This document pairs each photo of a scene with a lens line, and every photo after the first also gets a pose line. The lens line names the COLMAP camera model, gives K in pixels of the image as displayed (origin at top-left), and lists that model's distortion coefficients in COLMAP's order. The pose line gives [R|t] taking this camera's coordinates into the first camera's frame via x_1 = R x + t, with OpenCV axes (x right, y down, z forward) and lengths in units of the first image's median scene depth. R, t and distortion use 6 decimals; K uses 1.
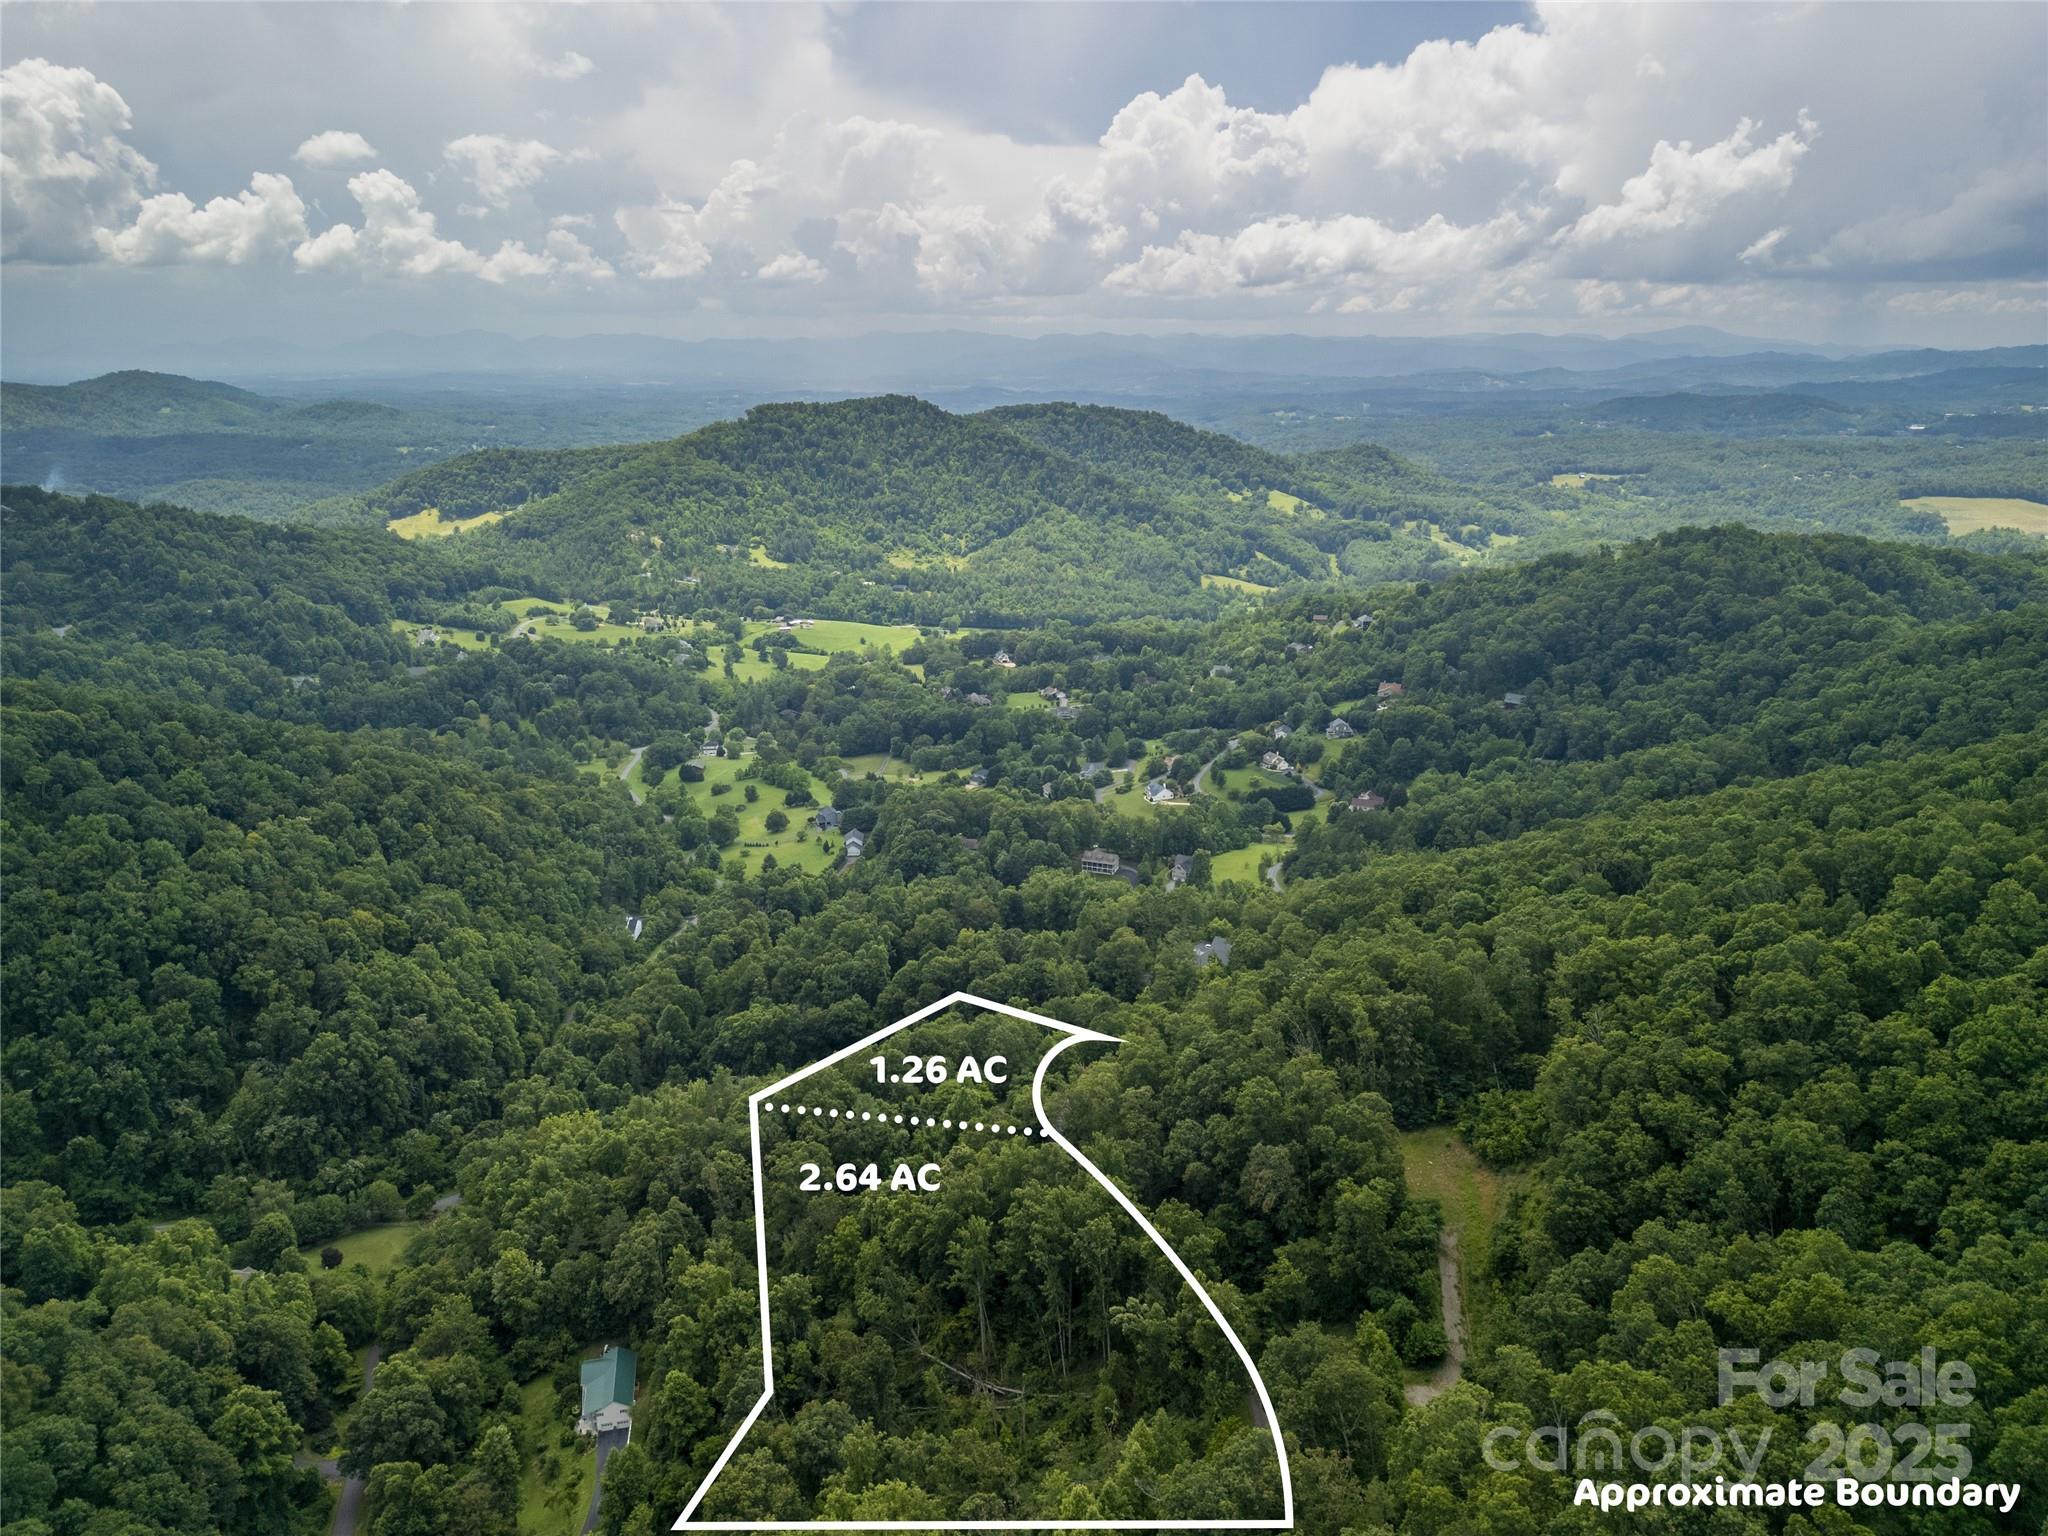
lens RADIAL K [[1436.0, 0, 1030.5], [0, 1436.0, 780.7], [0, 0, 1]] dist [0.081590, -0.085487]
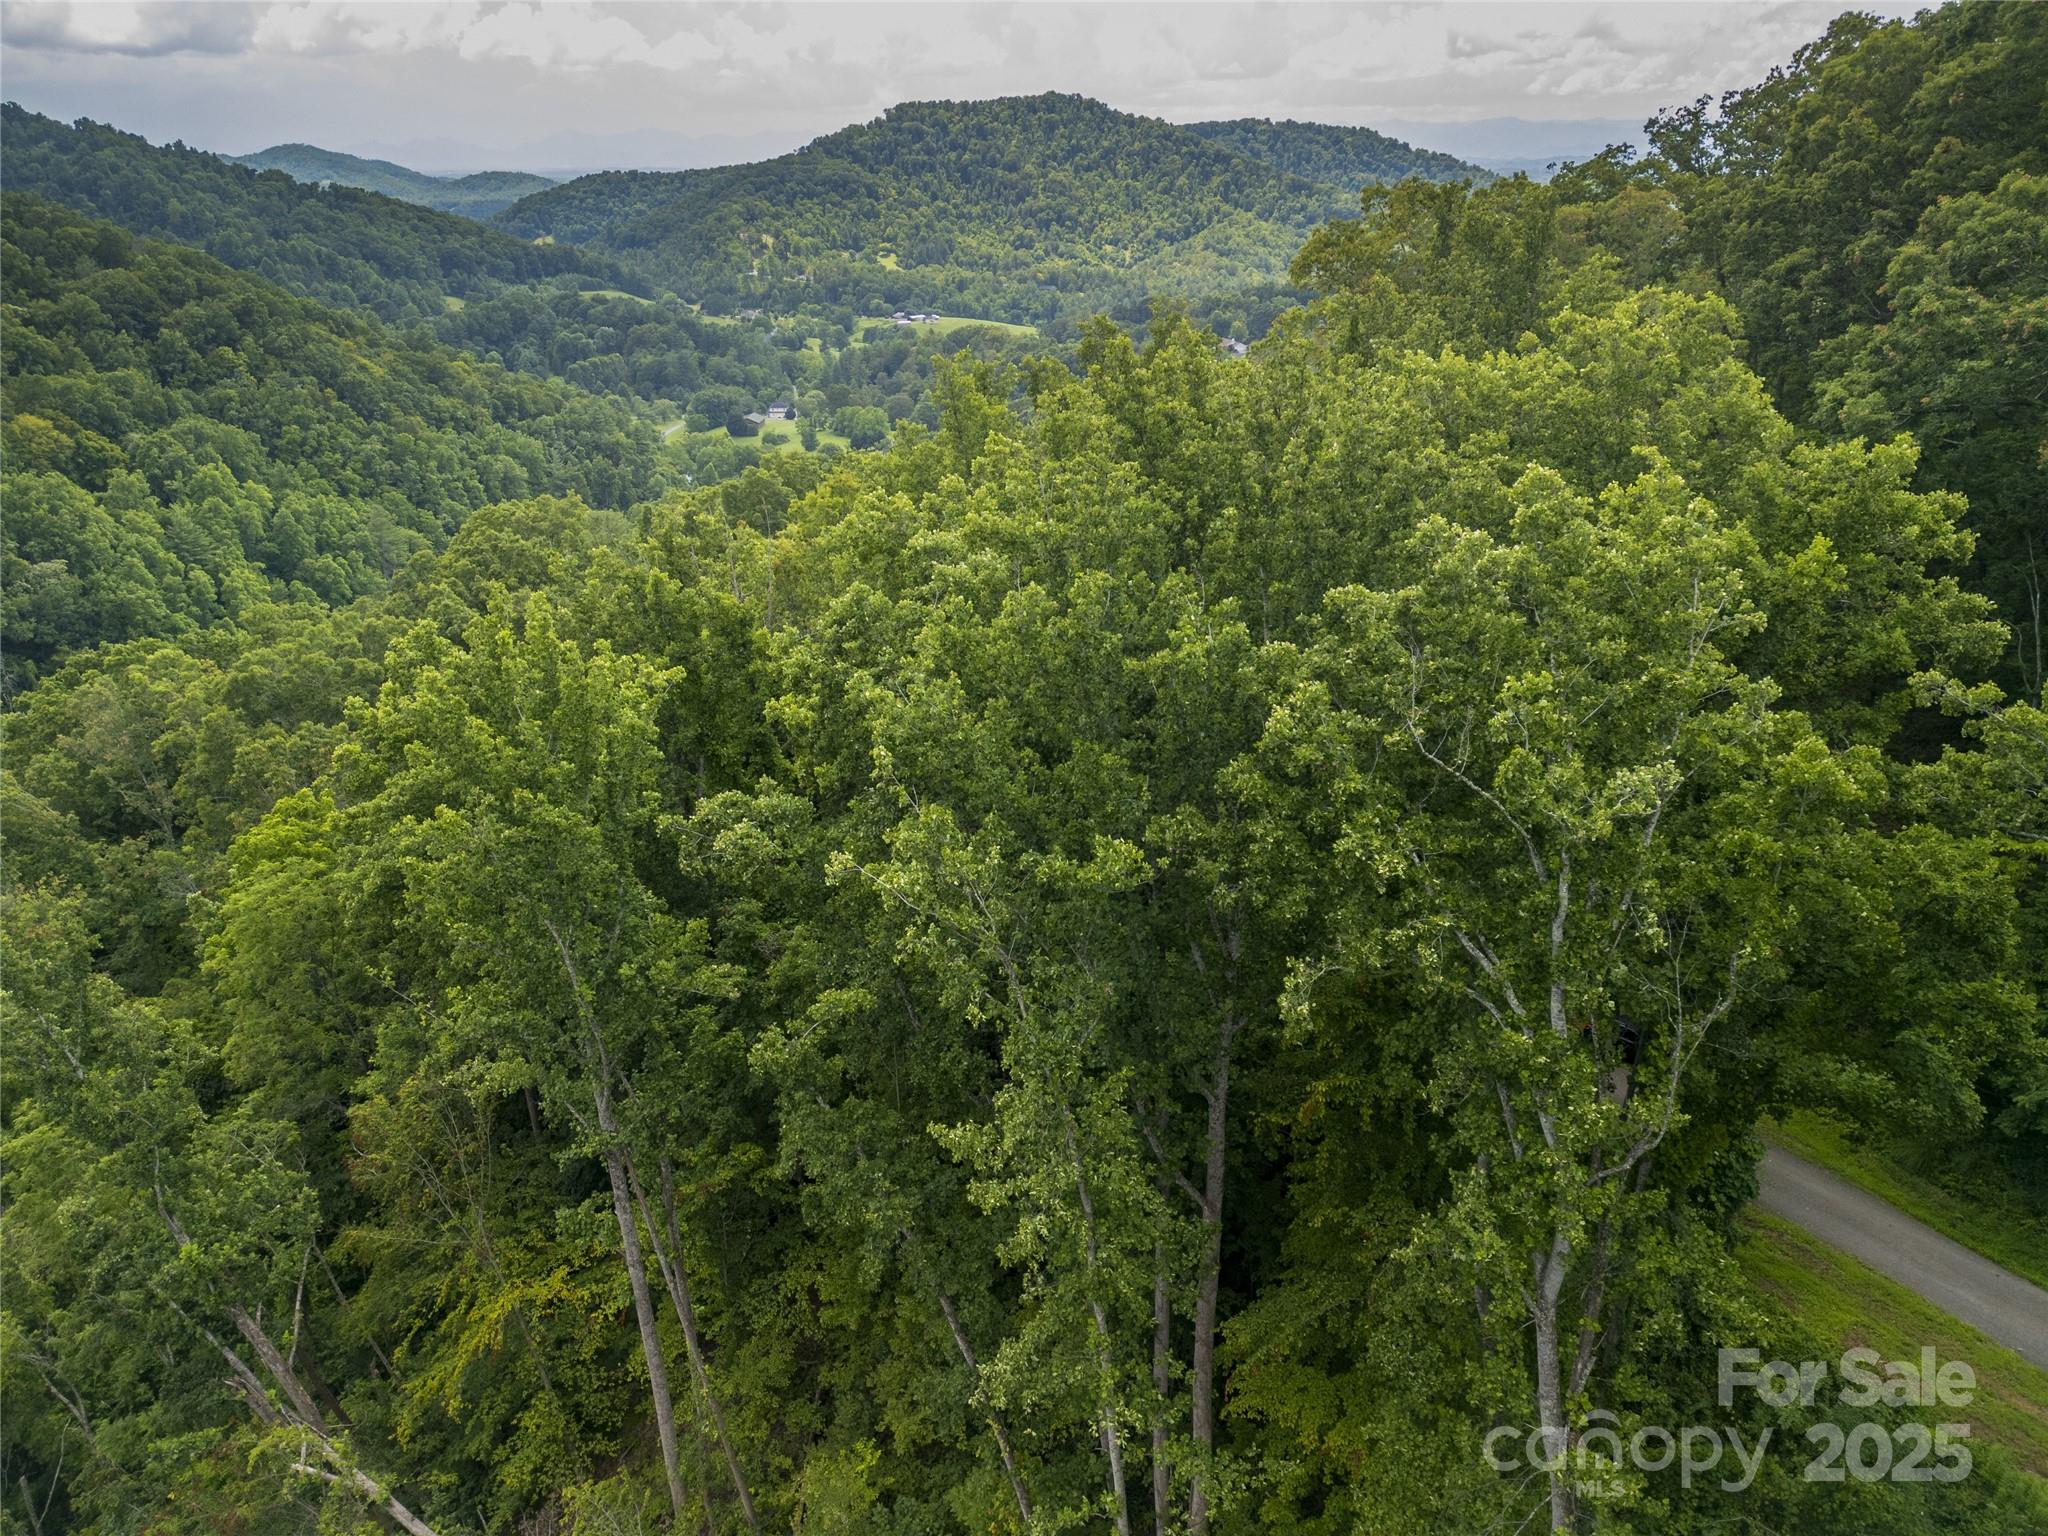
lens RADIAL K [[1436.0, 0, 1013.5], [0, 1436.0, 769.3], [0, 0, 1]] dist [0.081590, -0.085487]
pose [[0.991567, 0.037501, -0.124047, 0.011383], [-0.023632, 0.993489, 0.111446, 0.142580], [0.127419, -0.107575, 0.985998, 0.413461]]
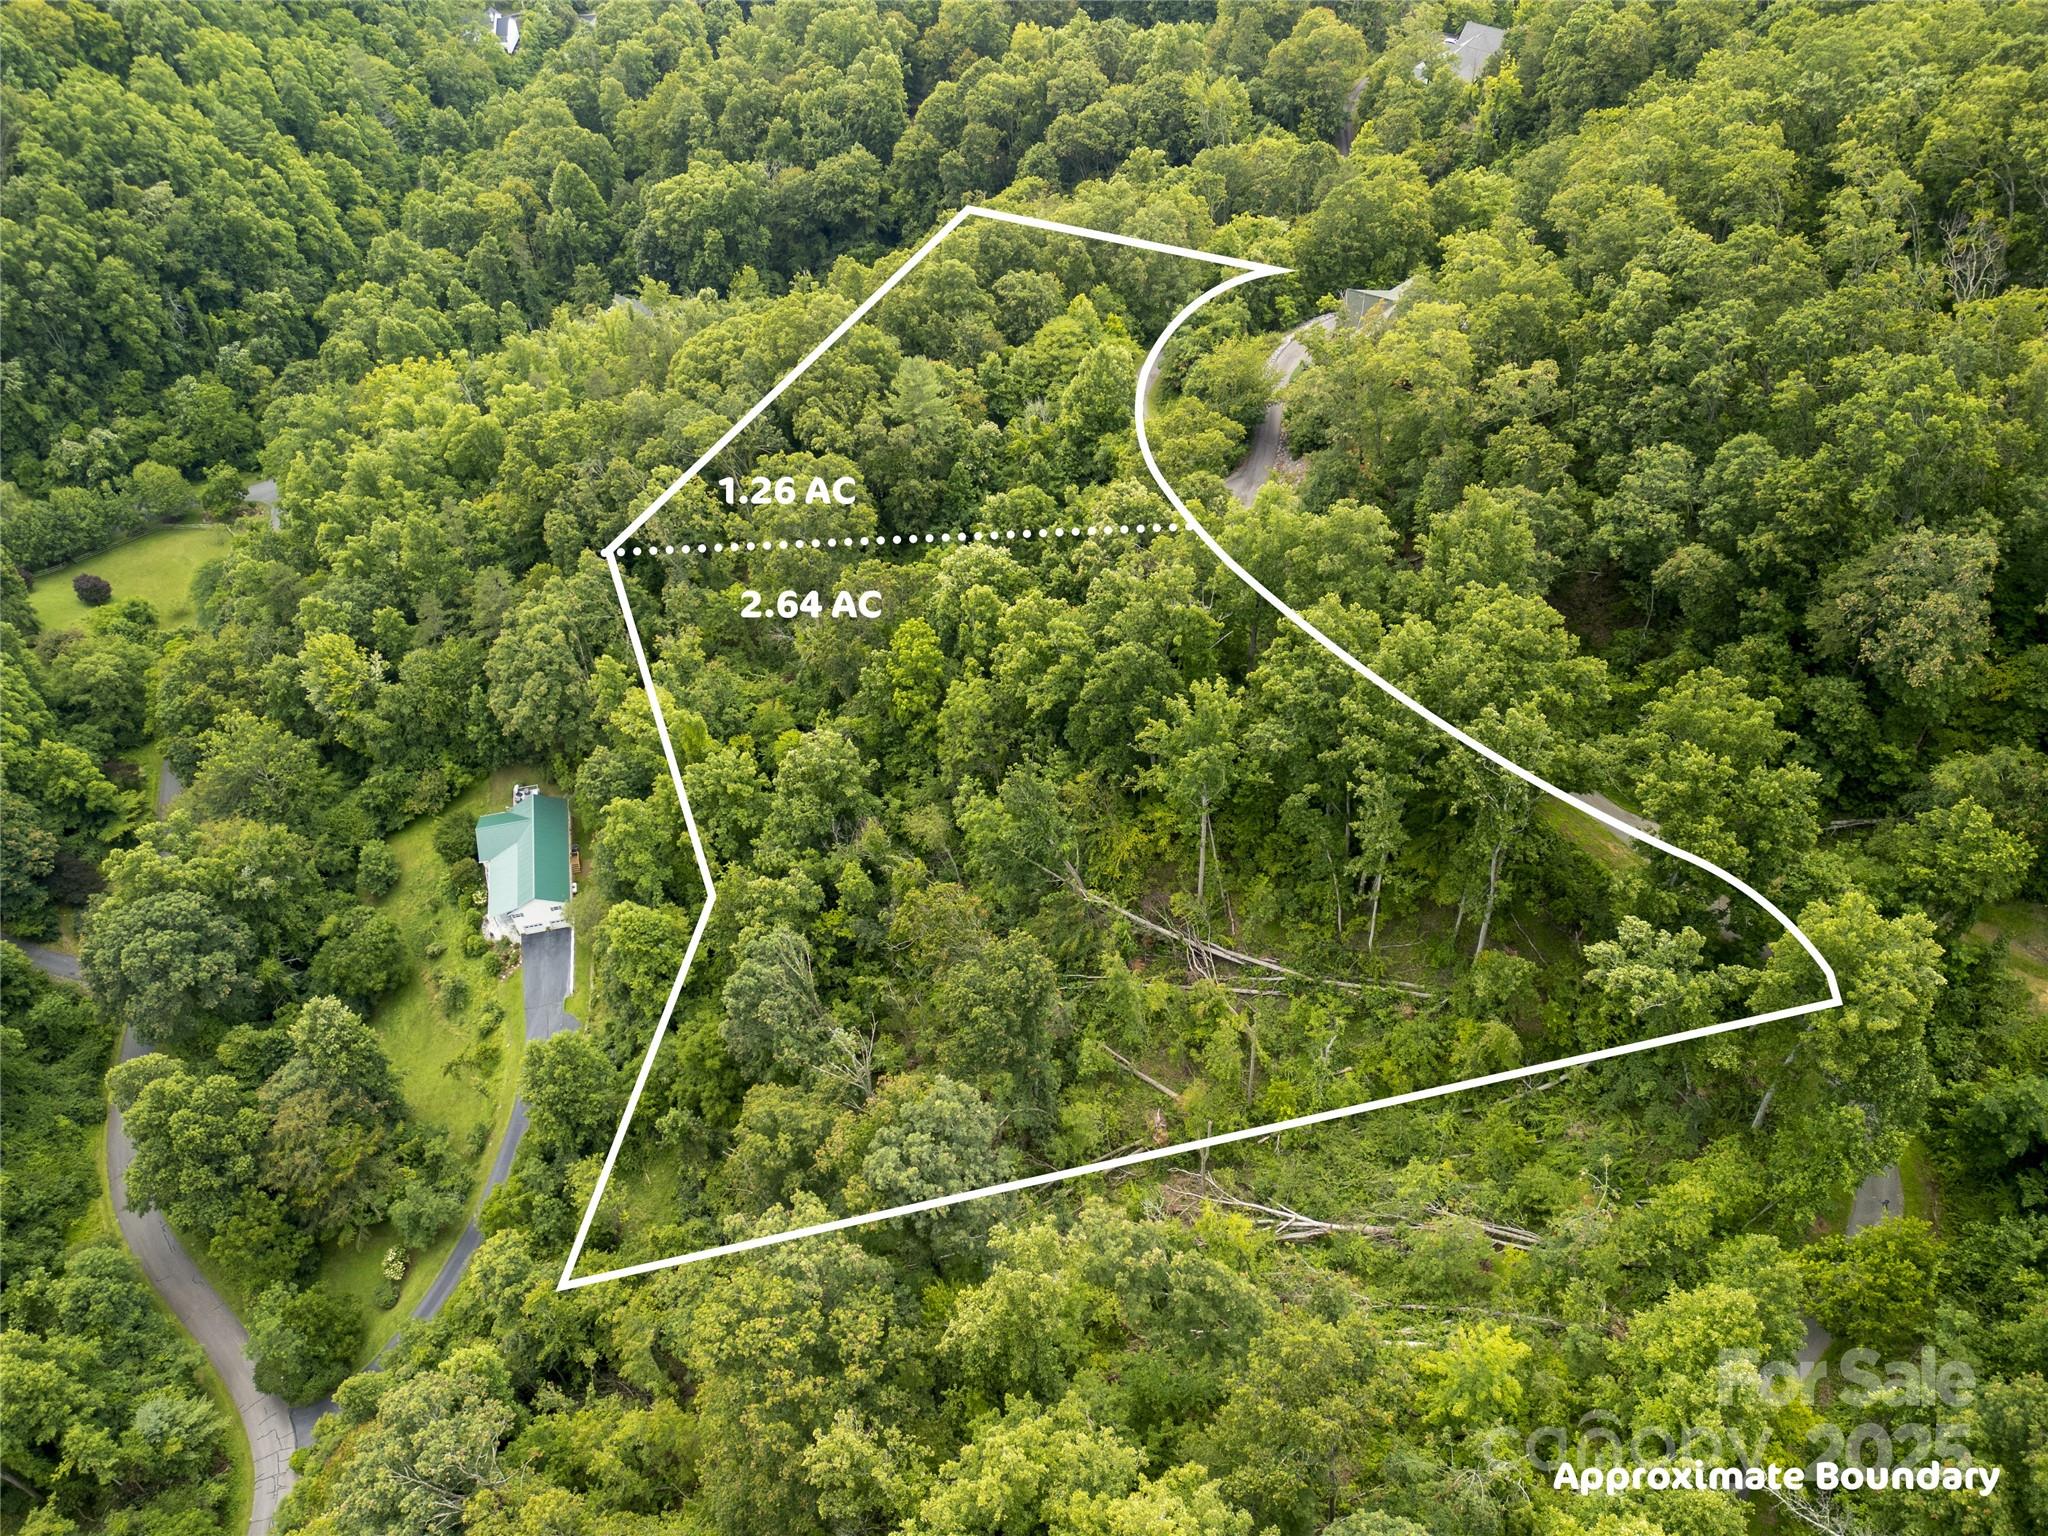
lens RADIAL K [[1436.0, 0, 1022.6], [0, 1436.0, 771.6], [0, 0, 1]] dist [0.081590, -0.085487]
pose [[0.999873, -0.015936, -0.000683, -0.046766], [0.013832, 0.844974, 0.534628, 0.037588], [-0.007942, -0.534569, 0.845087, 0.283889]]
